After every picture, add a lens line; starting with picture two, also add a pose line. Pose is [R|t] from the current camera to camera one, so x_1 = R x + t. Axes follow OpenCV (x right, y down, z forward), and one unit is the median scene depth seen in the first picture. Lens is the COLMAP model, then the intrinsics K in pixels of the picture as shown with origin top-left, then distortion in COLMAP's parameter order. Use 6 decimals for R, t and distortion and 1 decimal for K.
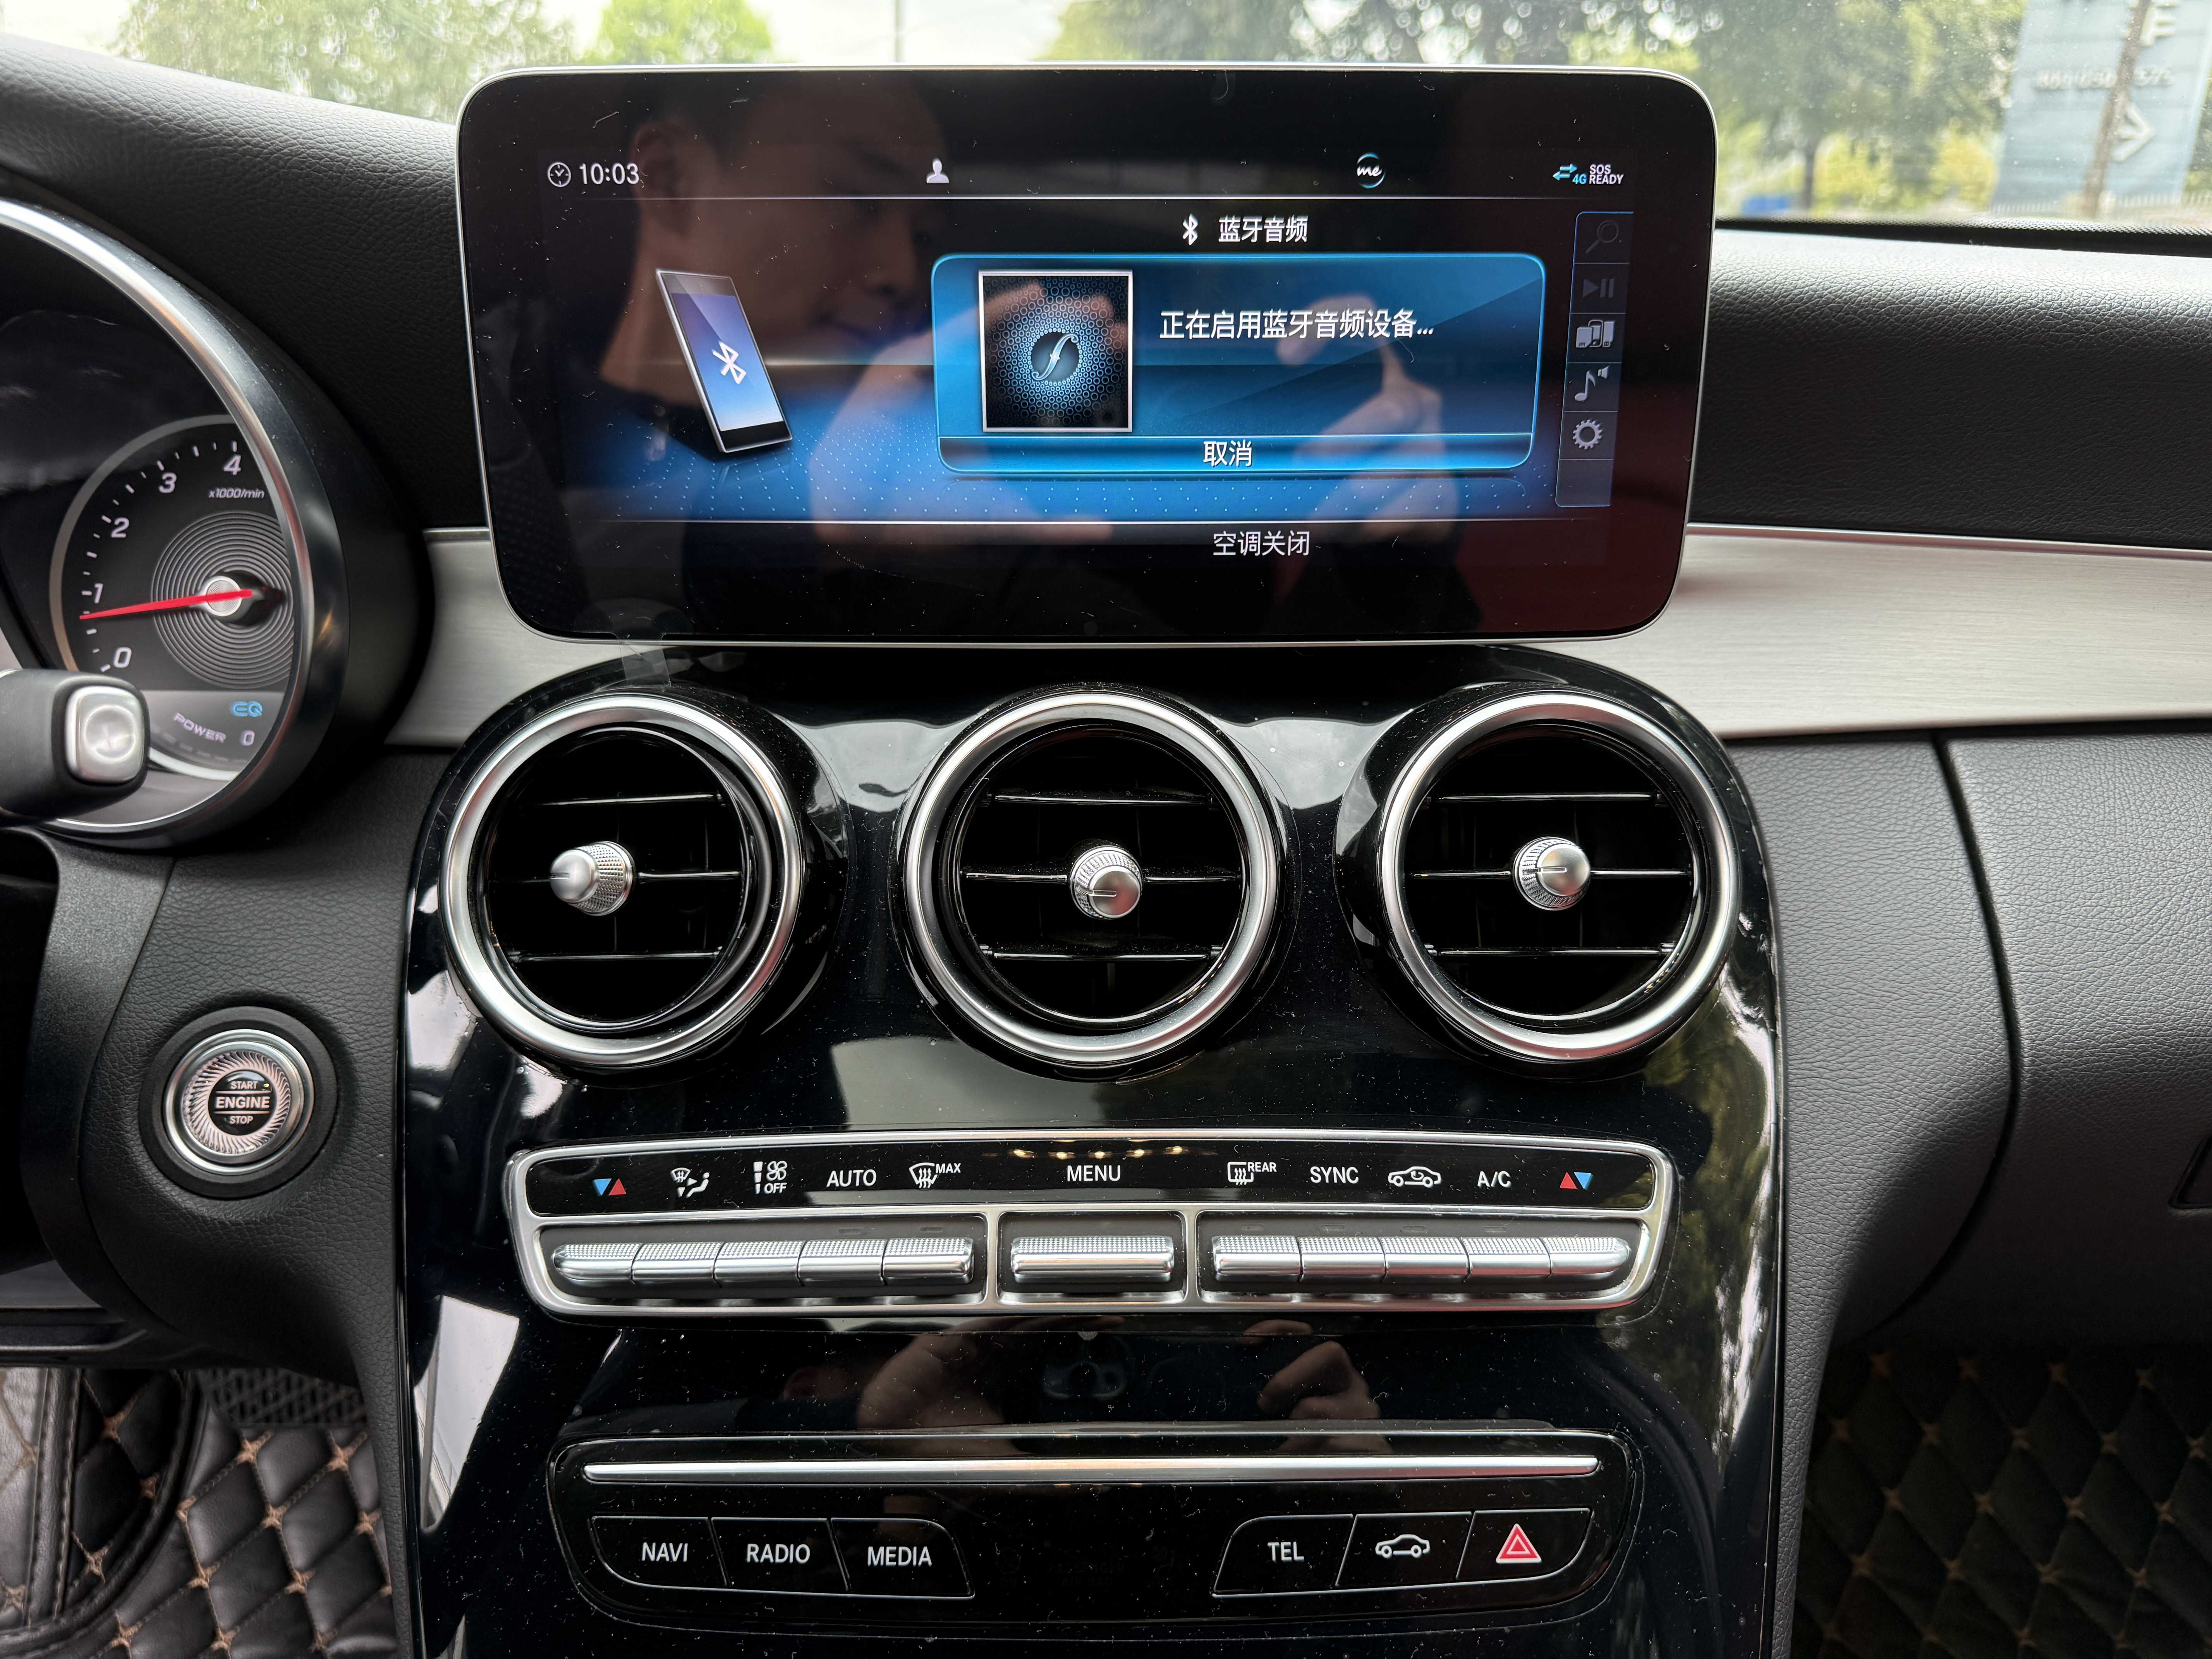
lens RADIAL K [[1610.3, 0, 1114.5], [0, 1610.3, 828.1], [0, 0, 1]] dist [0.036247, -0.050682]
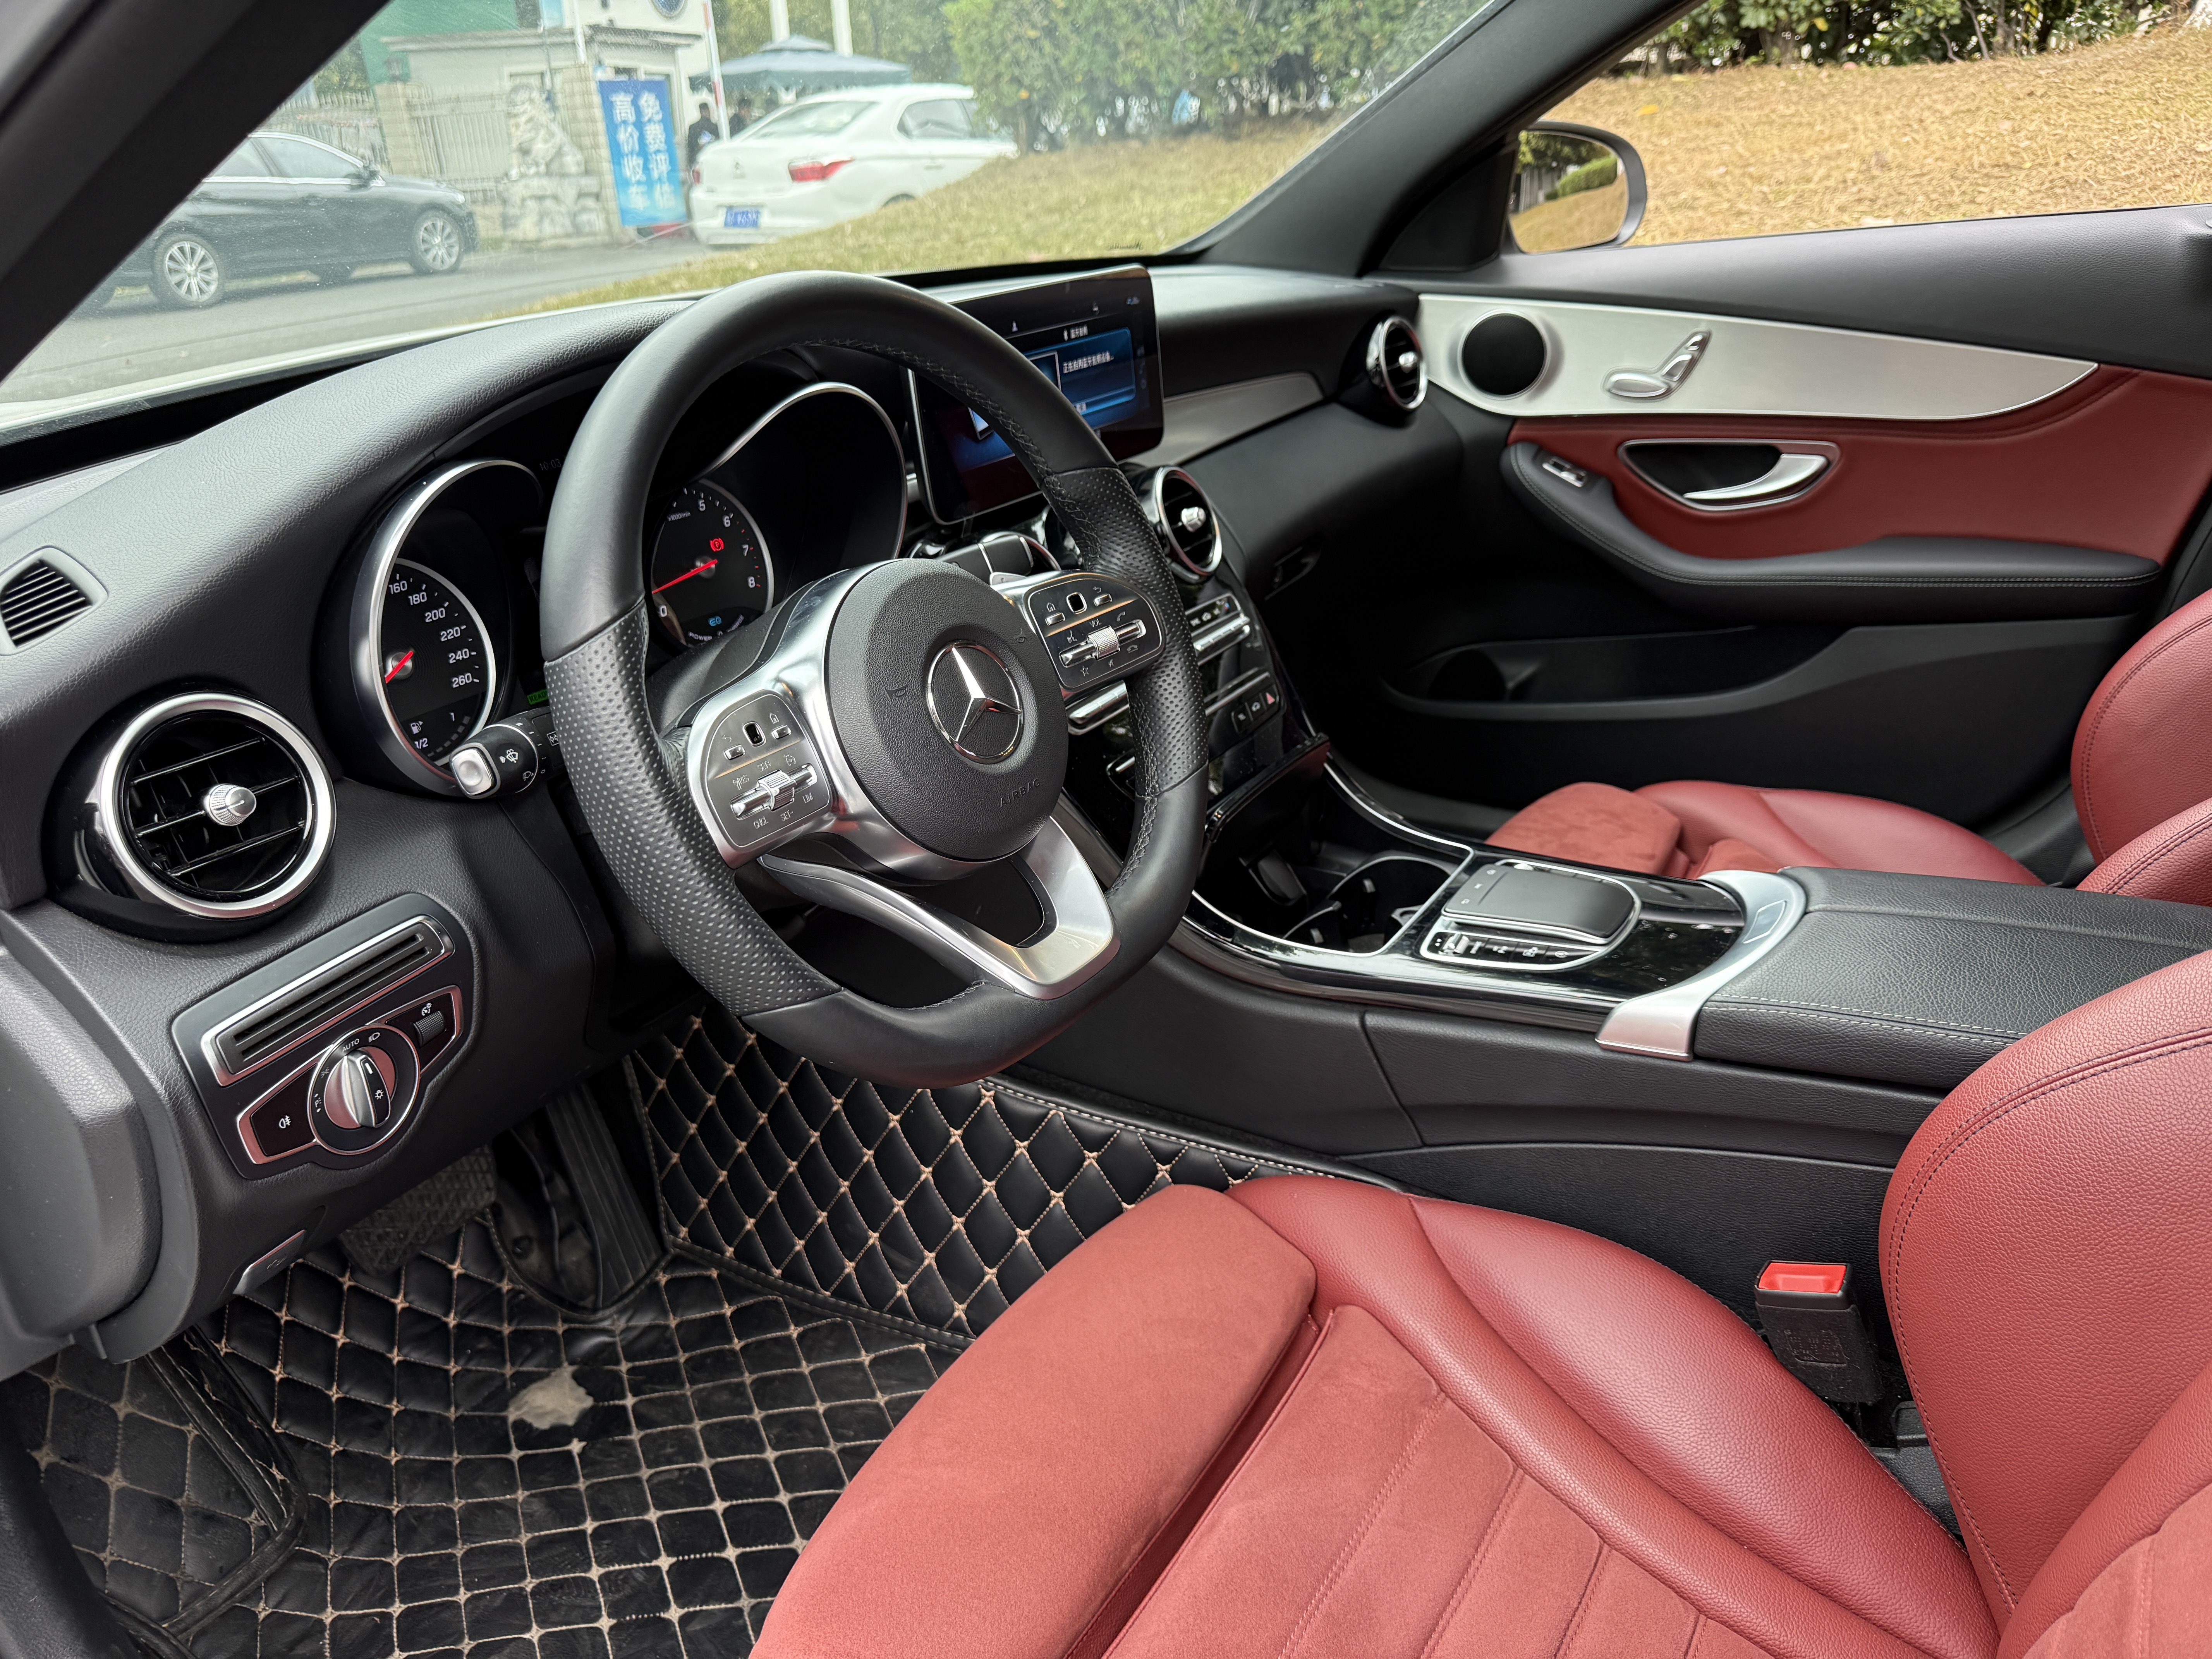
lens RADIAL K [[1610.3, 0, 1167.5], [0, 1610.3, 829.2], [0, 0, 1]] dist [0.036247, -0.050682]
pose [[0.518043, -0.366662, 0.772781, -2.408311], [0.320635, 0.920828, 0.221964, -0.125996], [-0.792985, 0.132794, 0.594593, -0.775769]]
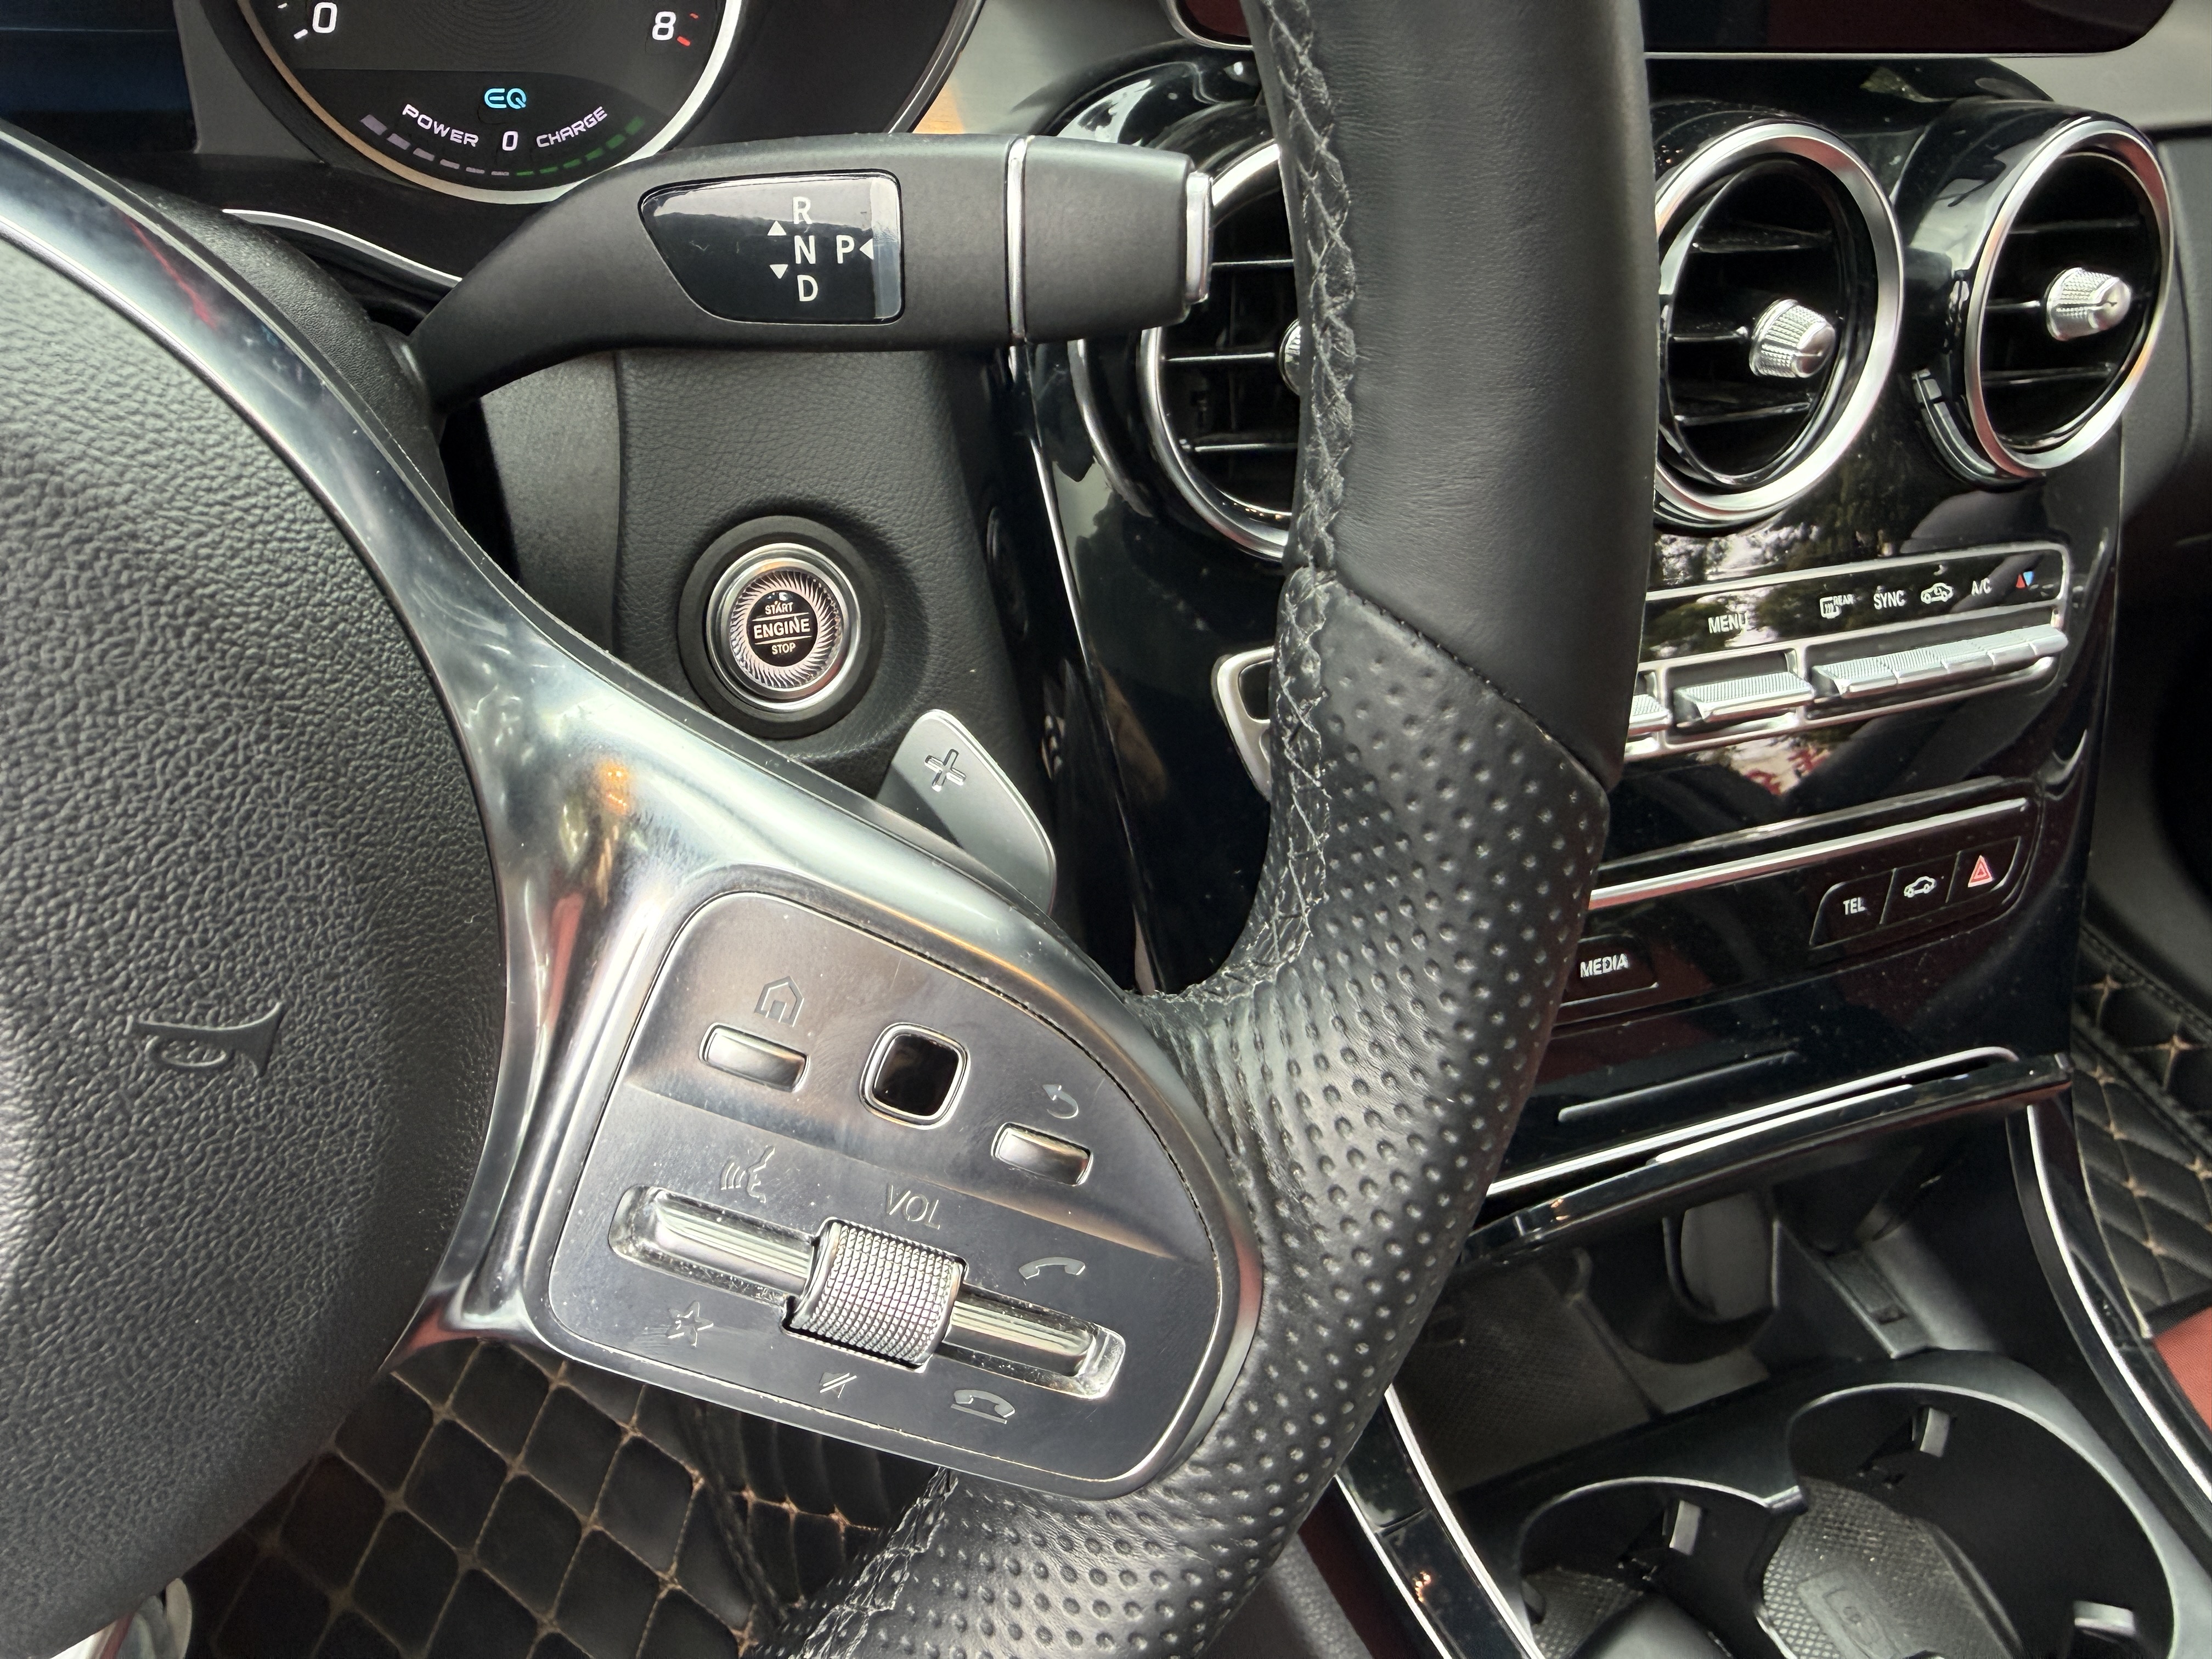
lens RADIAL K [[1610.3, 0, 1097.6], [0, 1610.3, 842.8], [0, 0, 1]] dist [0.036247, -0.050682]
pose [[0.925906, -0.150683, 0.346400, -0.752726], [-0.005465, 0.911559, 0.411132, -0.087880], [-0.377715, -0.382563, 0.843195, 0.179231]]
